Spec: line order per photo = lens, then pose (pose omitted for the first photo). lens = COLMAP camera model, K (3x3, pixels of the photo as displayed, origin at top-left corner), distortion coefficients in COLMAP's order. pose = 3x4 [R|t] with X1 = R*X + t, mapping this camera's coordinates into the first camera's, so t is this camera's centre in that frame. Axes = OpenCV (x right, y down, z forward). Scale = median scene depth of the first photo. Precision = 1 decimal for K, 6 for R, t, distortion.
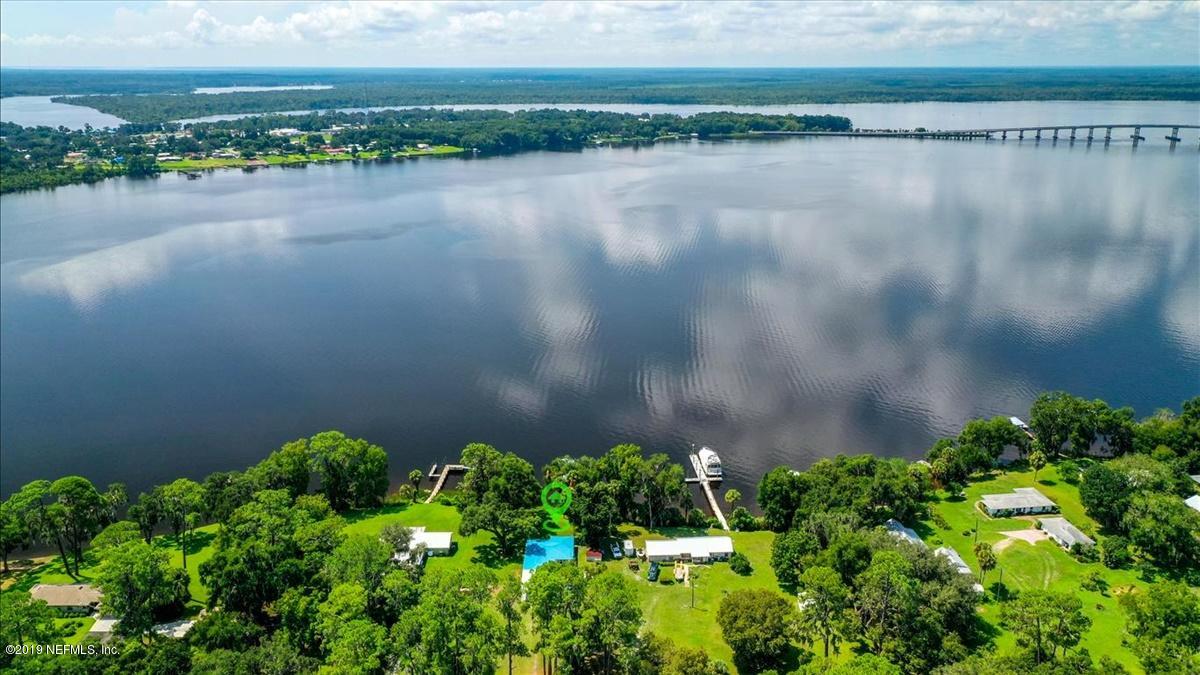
lens RADIAL K [[942.4, 0, 605.6], [0, 942.4, 343.4], [0, 0, 1]] dist [0.009473, 0.002174]
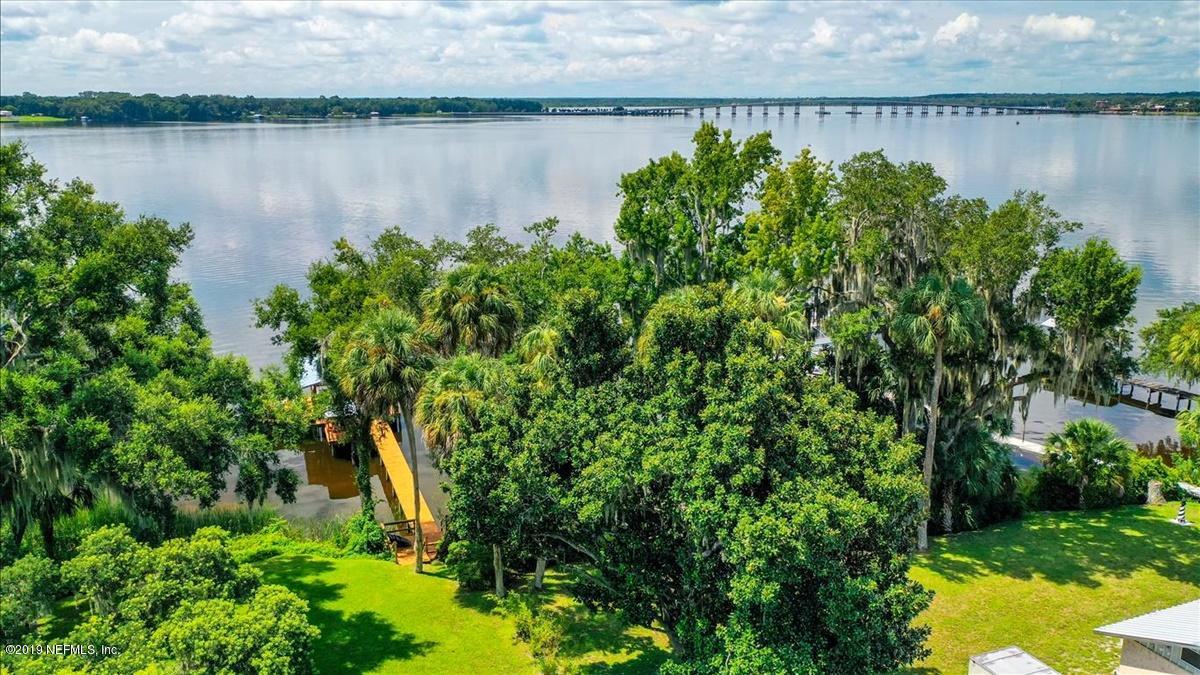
lens RADIAL K [[942.4, 0, 609.8], [0, 942.4, 330.9], [0, 0, 1]] dist [0.009473, 0.002174]
pose [[0.937996, -0.076654, 0.338065, -0.018938], [0.092936, 0.995151, -0.032216, 0.043585], [-0.333956, 0.061637, 0.940571, 0.236712]]
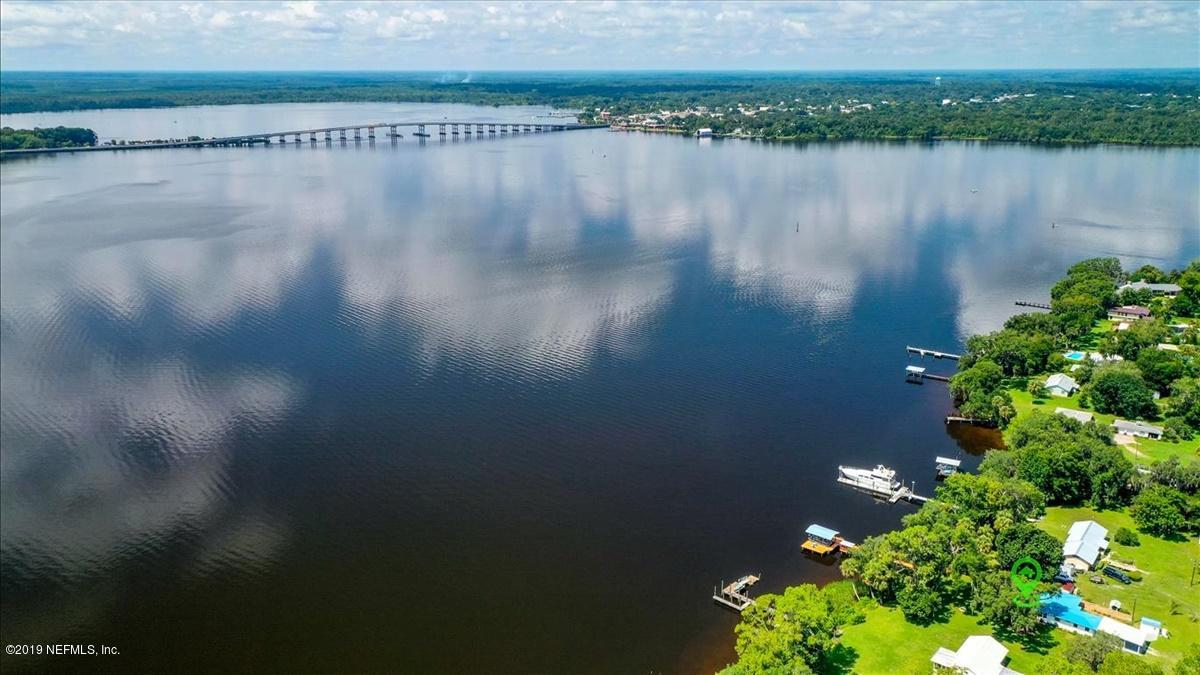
lens RADIAL K [[942.4, 0, 593.5], [0, 942.4, 334.3], [0, 0, 1]] dist [0.009473, 0.002174]
pose [[0.646269, -0.206693, 0.734584, -0.253399], [0.216141, 0.972780, 0.083559, -0.053839], [-0.731860, 0.104772, 0.673353, 0.177601]]
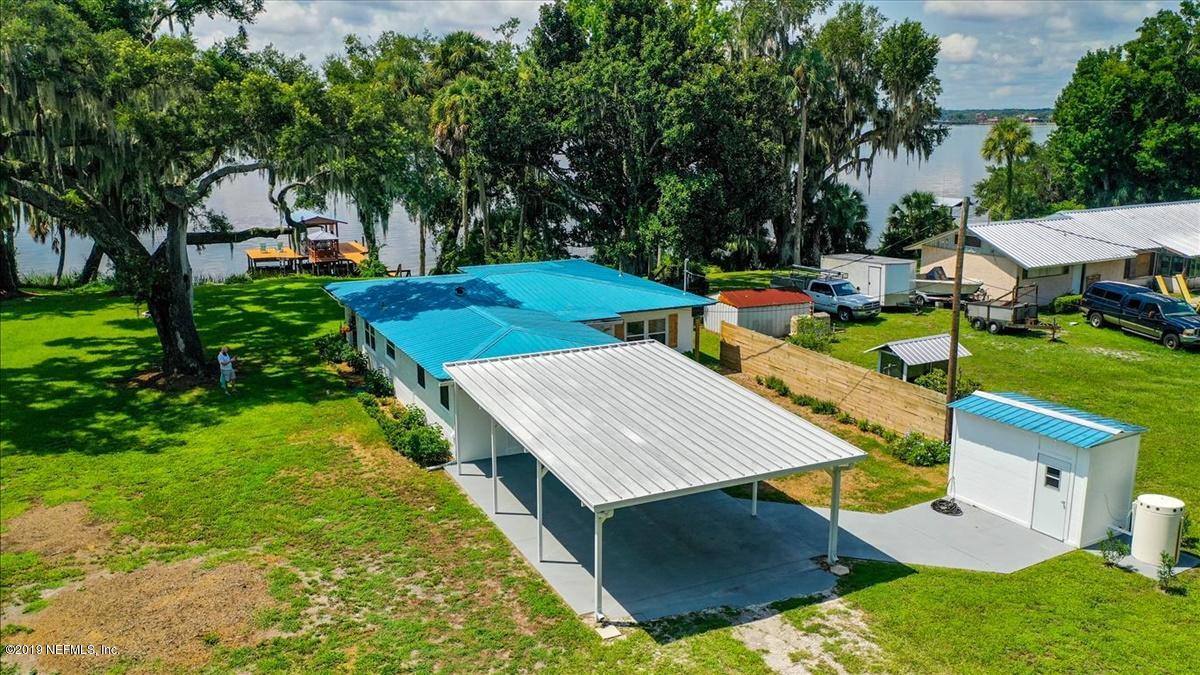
lens RADIAL K [[942.4, 0, 606.0], [0, 942.4, 331.8], [0, 0, 1]] dist [0.009473, 0.002174]
pose [[0.900245, -0.090865, 0.425796, -0.028931], [0.119172, 0.992057, -0.040256, 0.061165], [-0.418756, 0.086983, 0.903923, 0.223960]]
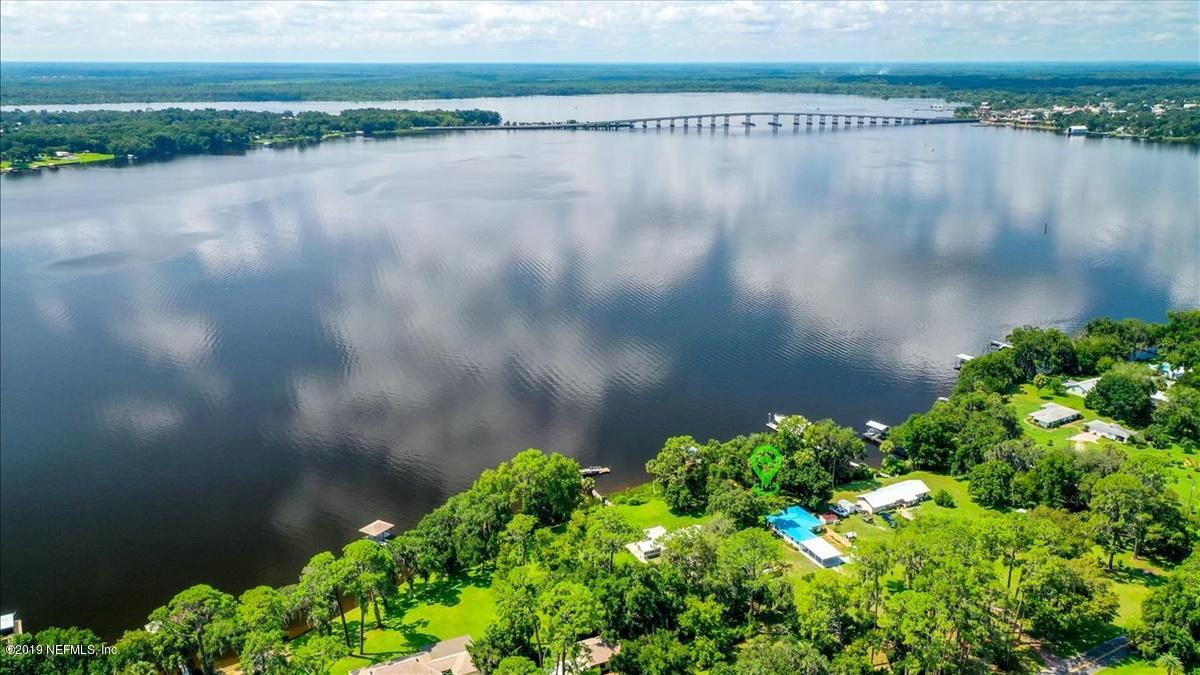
lens RADIAL K [[942.4, 0, 594.6], [0, 942.4, 330.0], [0, 0, 1]] dist [0.009473, 0.002174]
pose [[0.910294, -0.113034, 0.398231, -0.173885], [0.116372, 0.993079, 0.015866, -0.009683], [-0.397268, 0.031901, 0.917148, 0.027235]]
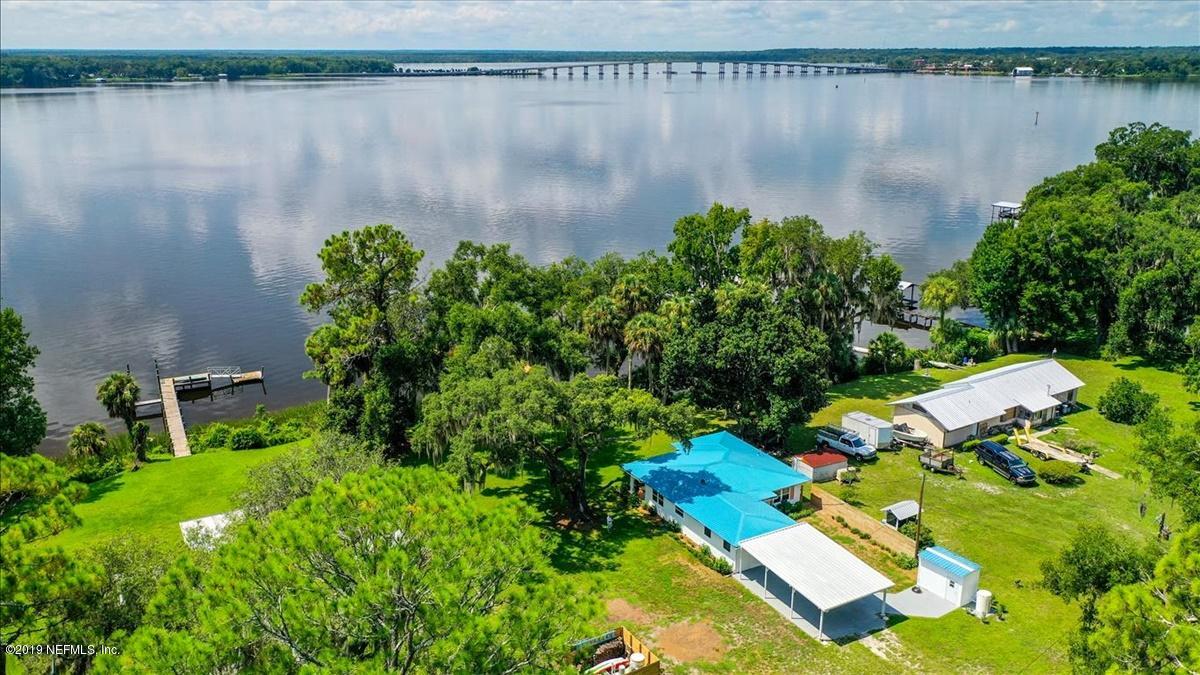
lens RADIAL K [[942.4, 0, 604.6], [0, 942.4, 328.8], [0, 0, 1]] dist [0.009473, 0.002174]
pose [[0.872360, -0.132824, 0.470474, -0.062765], [0.134082, 0.990485, 0.031018, 0.040610], [-0.470117, 0.036023, 0.881869, 0.189997]]
